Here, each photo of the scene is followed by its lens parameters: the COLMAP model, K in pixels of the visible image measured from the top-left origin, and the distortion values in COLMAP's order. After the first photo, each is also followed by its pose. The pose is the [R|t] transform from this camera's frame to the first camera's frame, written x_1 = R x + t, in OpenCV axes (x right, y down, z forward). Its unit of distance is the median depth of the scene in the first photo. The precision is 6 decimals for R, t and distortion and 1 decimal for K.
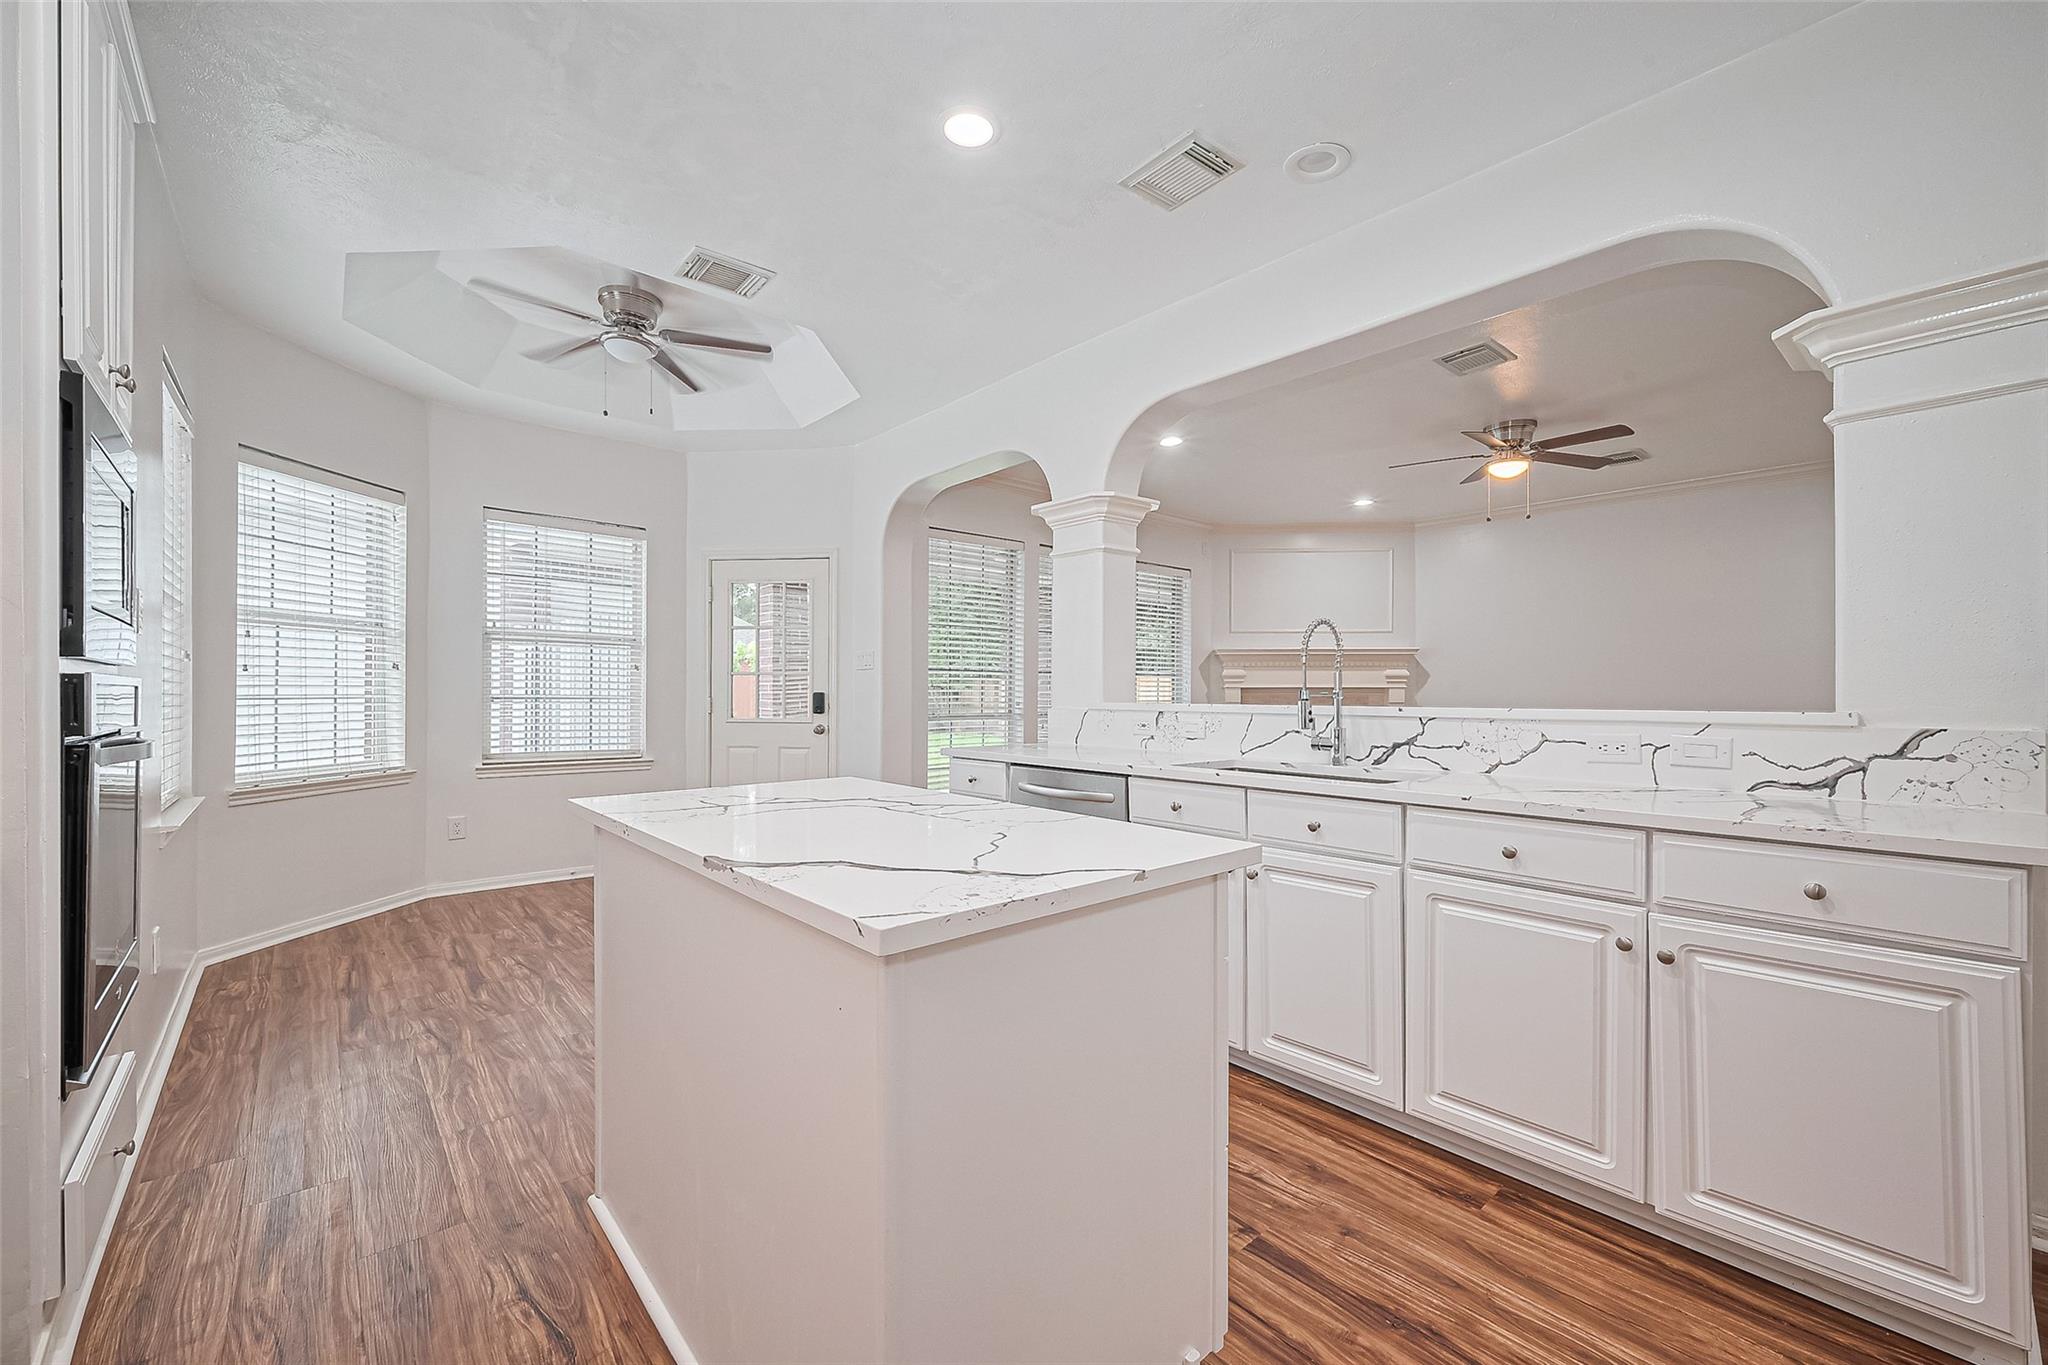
lens RADIAL K [[833.7, 0, 1044.8], [0, 833.7, 688.6], [0, 0, 1]] dist [-0.012610, -0.000023]
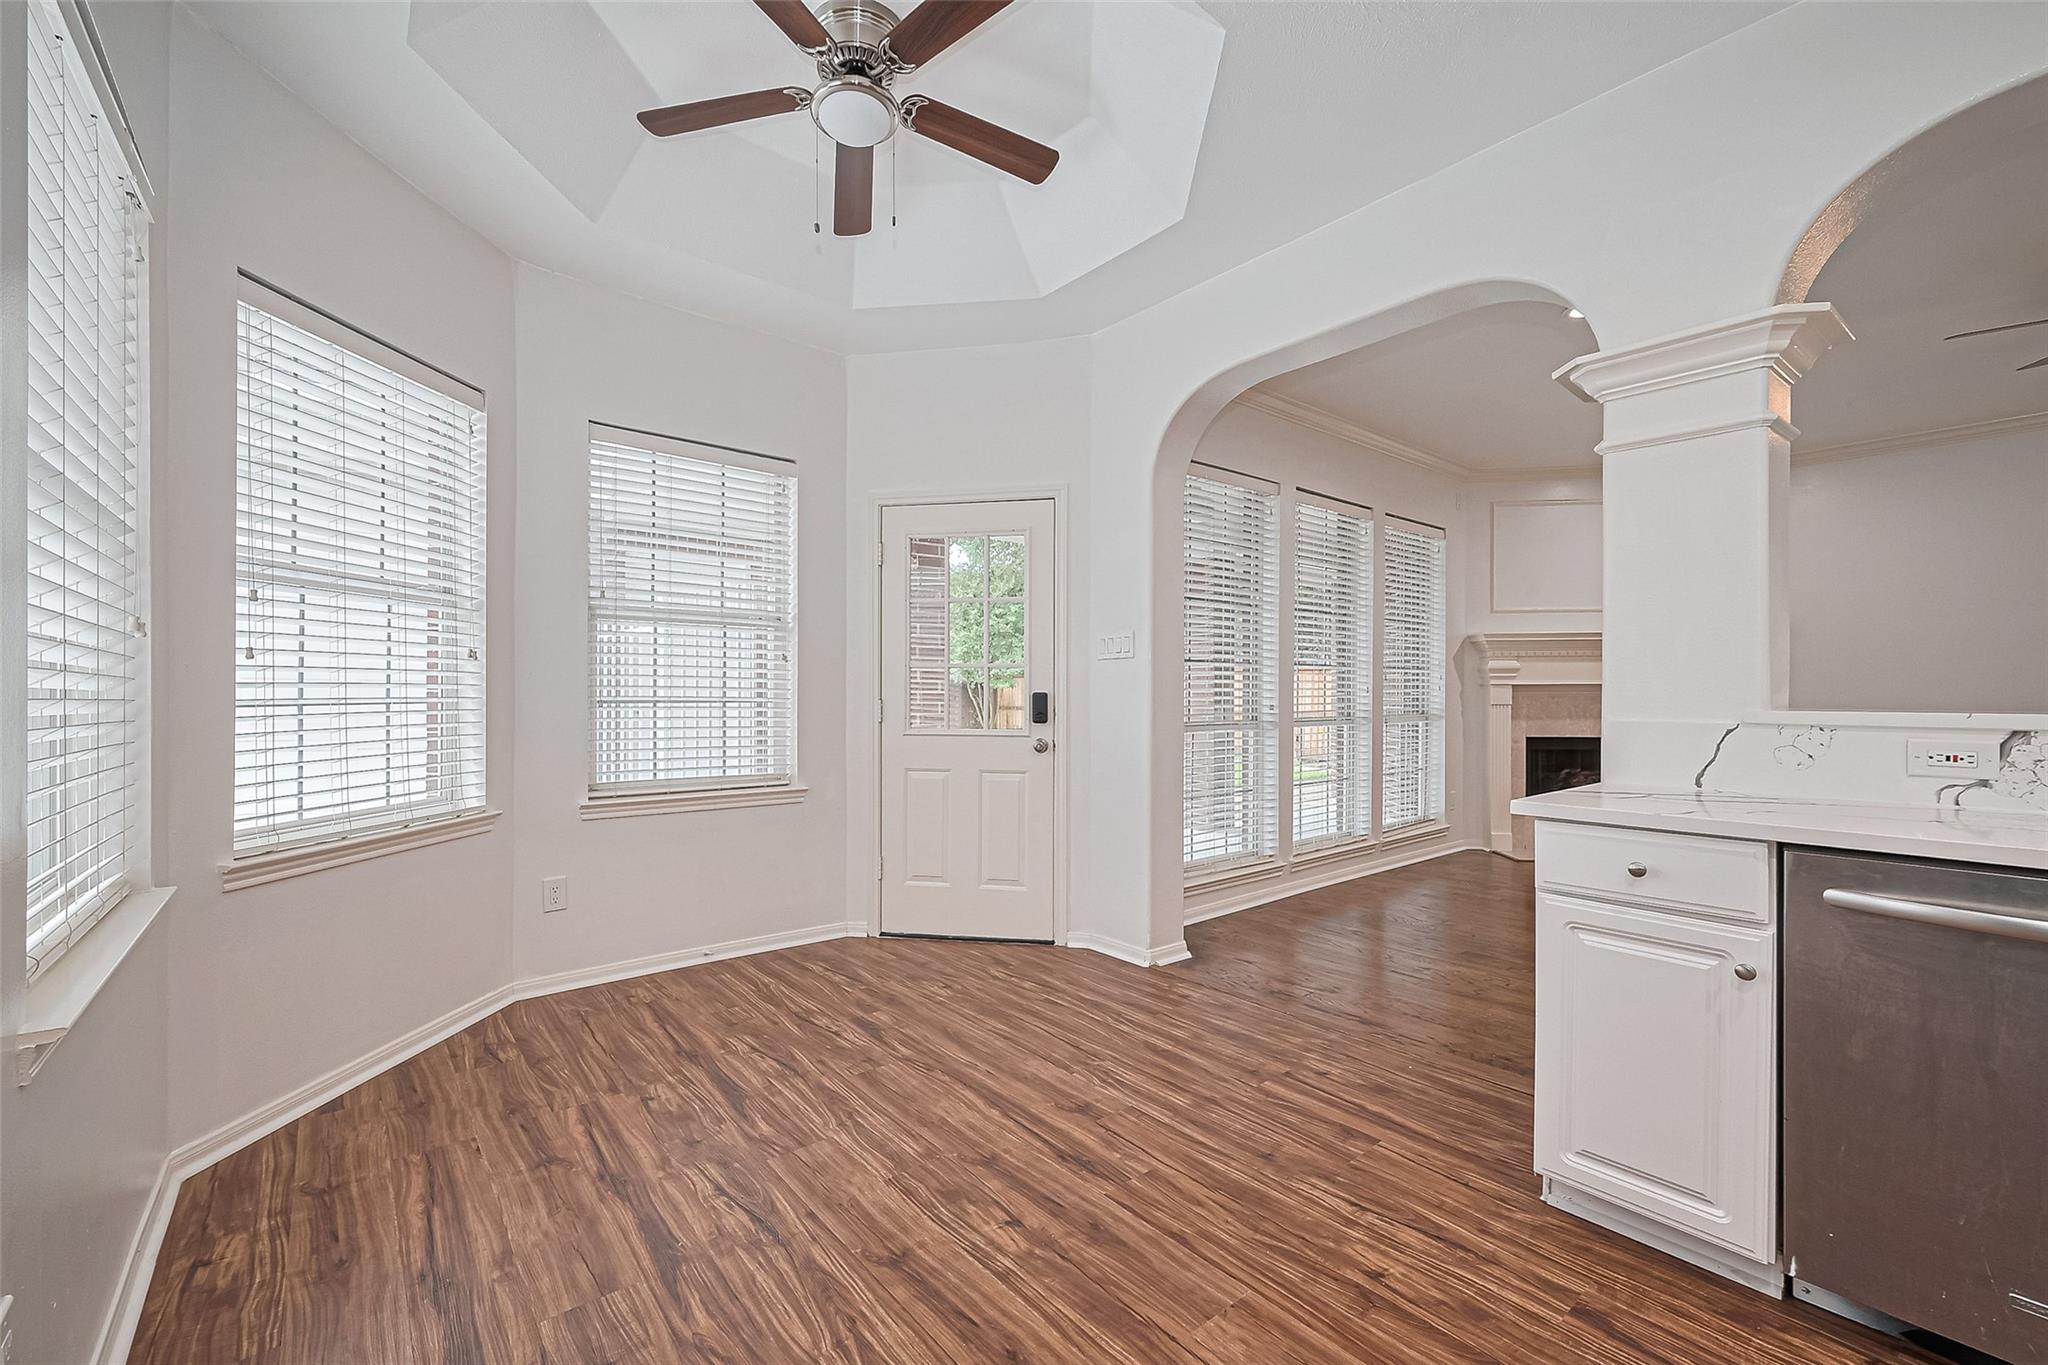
lens RADIAL K [[842.7, 0, 974.5], [0, 842.7, 687.0], [0, 0, 1]] dist [-0.011159, -0.000065]
pose [[0.997021, -0.002411, -0.077087, -0.393139], [0.002415, 0.999997, -0.000039, 0.000197], [0.077087, -0.000148, 0.997024, 0.428085]]
